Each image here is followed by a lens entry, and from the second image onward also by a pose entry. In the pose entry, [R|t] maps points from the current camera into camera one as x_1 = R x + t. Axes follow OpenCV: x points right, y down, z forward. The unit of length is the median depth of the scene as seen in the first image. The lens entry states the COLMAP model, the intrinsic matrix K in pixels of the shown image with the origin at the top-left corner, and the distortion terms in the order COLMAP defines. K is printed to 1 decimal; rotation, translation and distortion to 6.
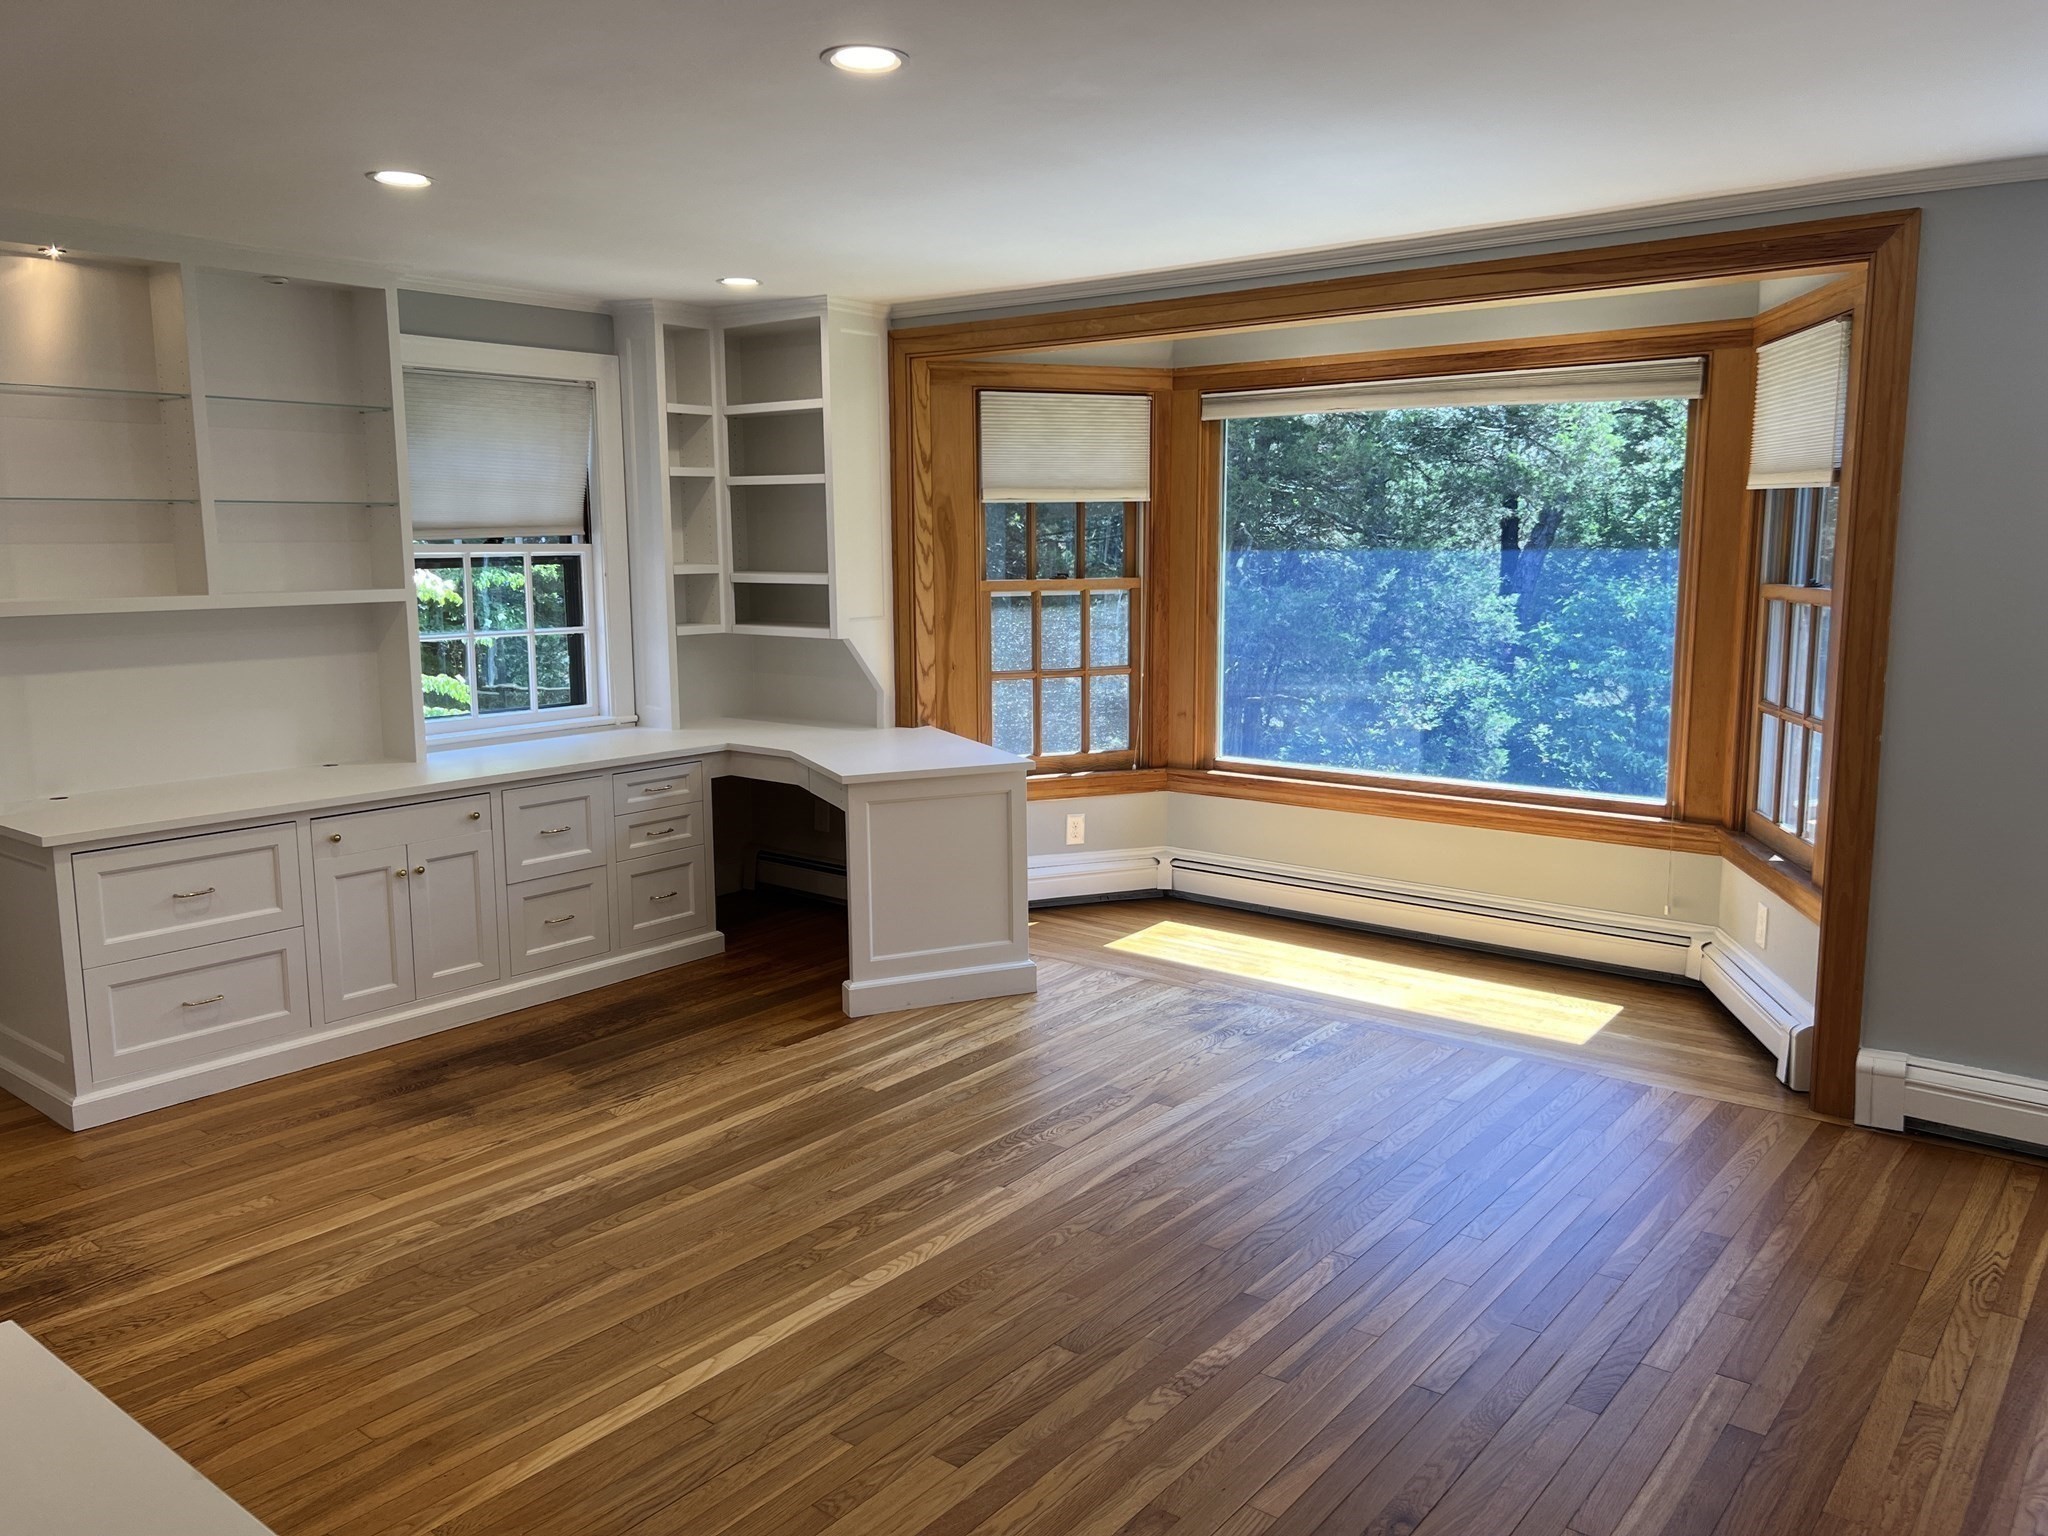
lens RADIAL K [[1548.8, 0, 1027.0], [0, 1548.8, 769.8], [0, 0, 1]] dist [0.058516, -0.060902]
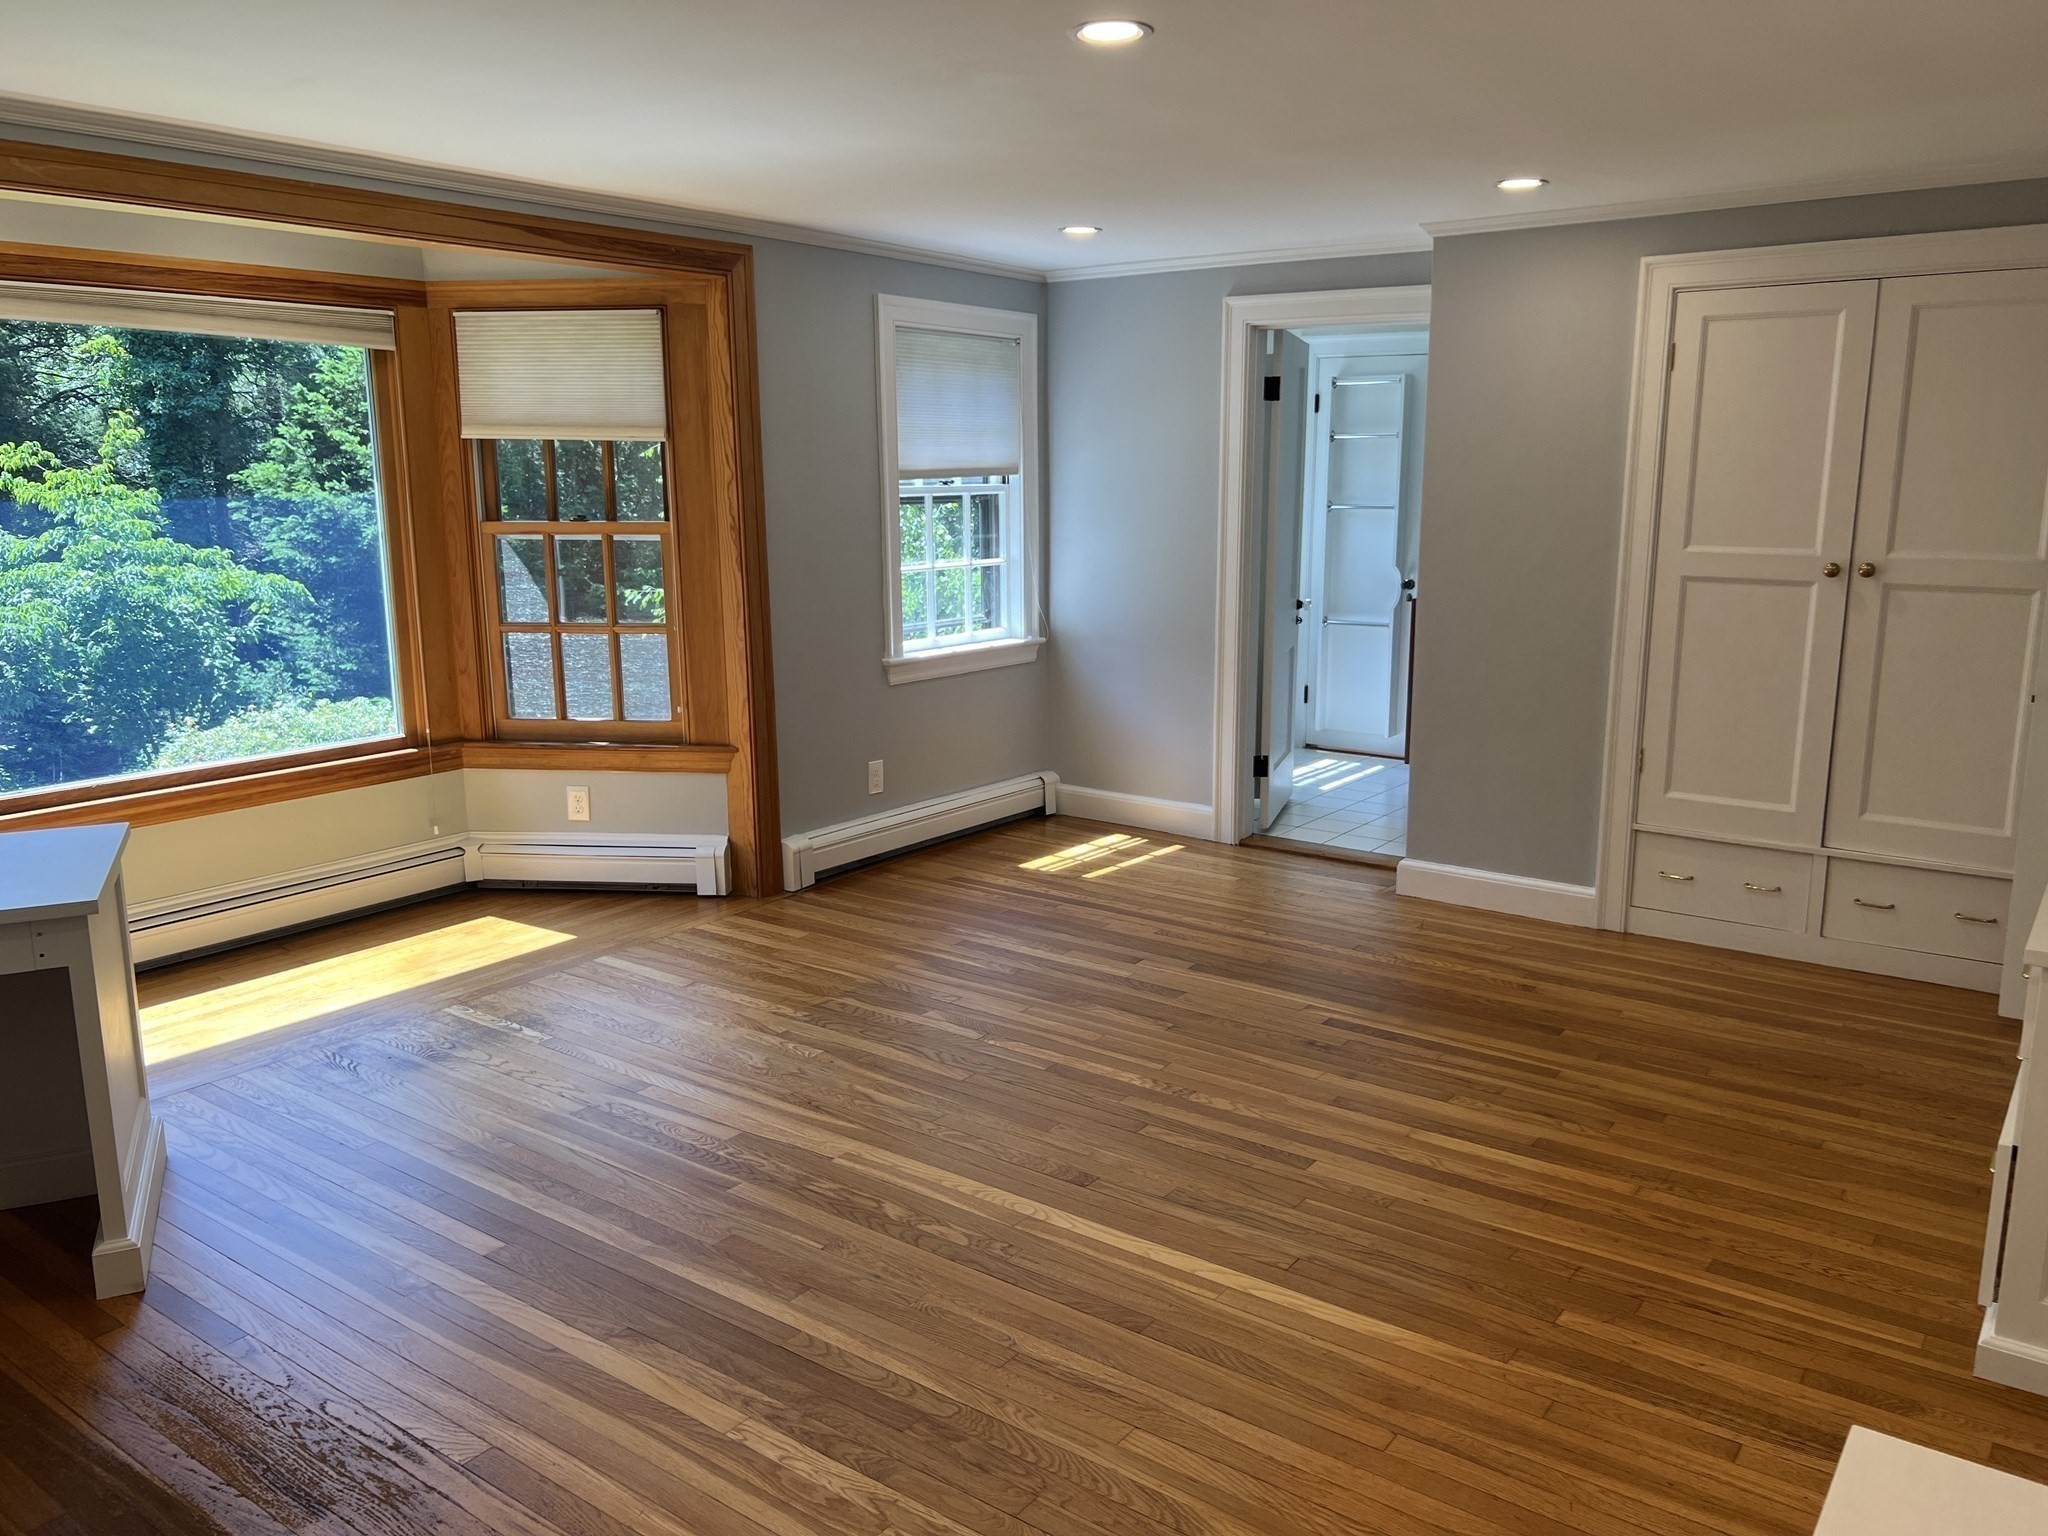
lens RADIAL K [[1548.8, 0, 1027.0], [0, 1548.8, 769.8], [0, 0, 1]] dist [0.058516, -0.060902]
pose [[-0.037907, -0.192283, 0.980607, -0.860543], [0.157621, 0.967877, 0.195880, -0.127355], [-0.986772, 0.161989, -0.006382, 0.791229]]
